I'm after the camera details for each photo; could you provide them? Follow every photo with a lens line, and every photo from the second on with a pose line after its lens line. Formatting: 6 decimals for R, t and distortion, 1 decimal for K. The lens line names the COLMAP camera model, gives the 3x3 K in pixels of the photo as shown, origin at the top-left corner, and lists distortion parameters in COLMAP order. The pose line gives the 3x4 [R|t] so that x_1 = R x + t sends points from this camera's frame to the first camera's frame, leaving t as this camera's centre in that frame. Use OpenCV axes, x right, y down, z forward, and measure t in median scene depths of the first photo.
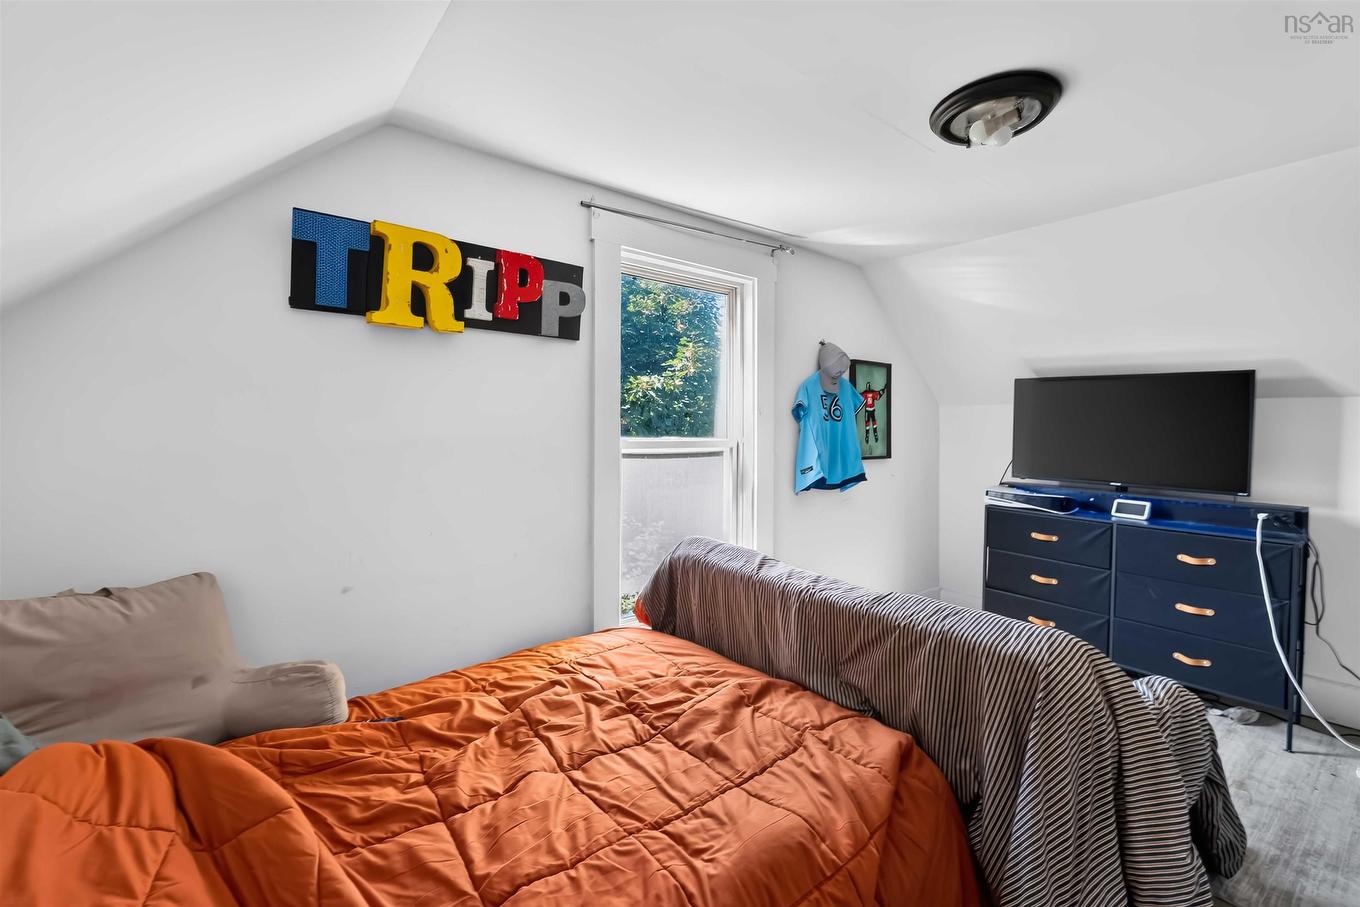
lens RADIAL K [[620.7, 0, 680.5], [0, 620.7, 440.2], [0, 0, 1]] dist [-0.003126, 0.000469]
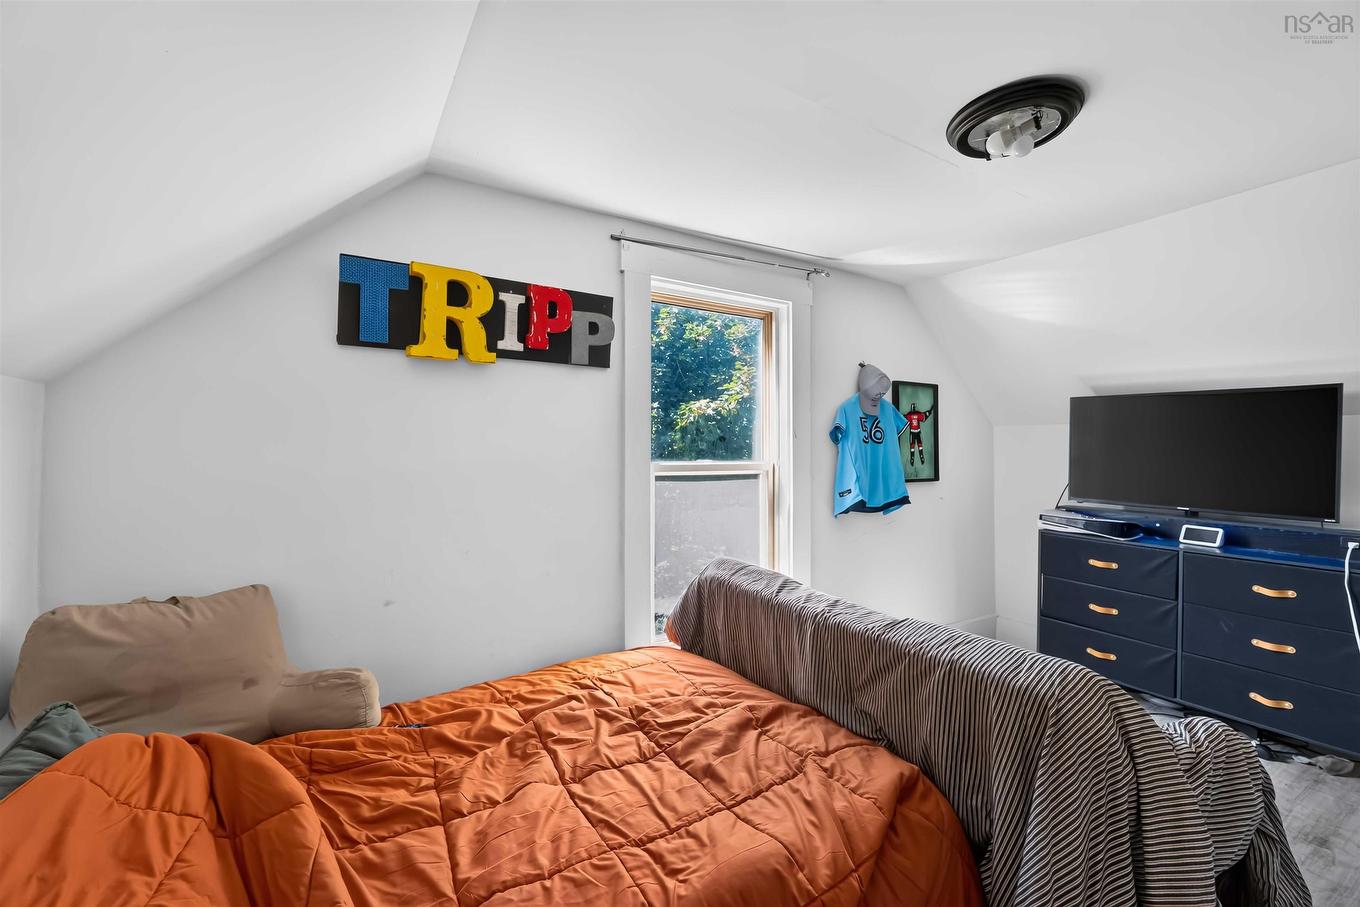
lens RADIAL K [[606.2, 0, 681.1], [0, 606.2, 455.0], [0, 0, 1]] dist [-0.001253, -0.000282]
pose [[0.993328, -0.005226, -0.115207, 0.117426], [0.003673, 0.999899, -0.013695, -0.000314], [0.115267, 0.013180, 0.993247, 0.009909]]
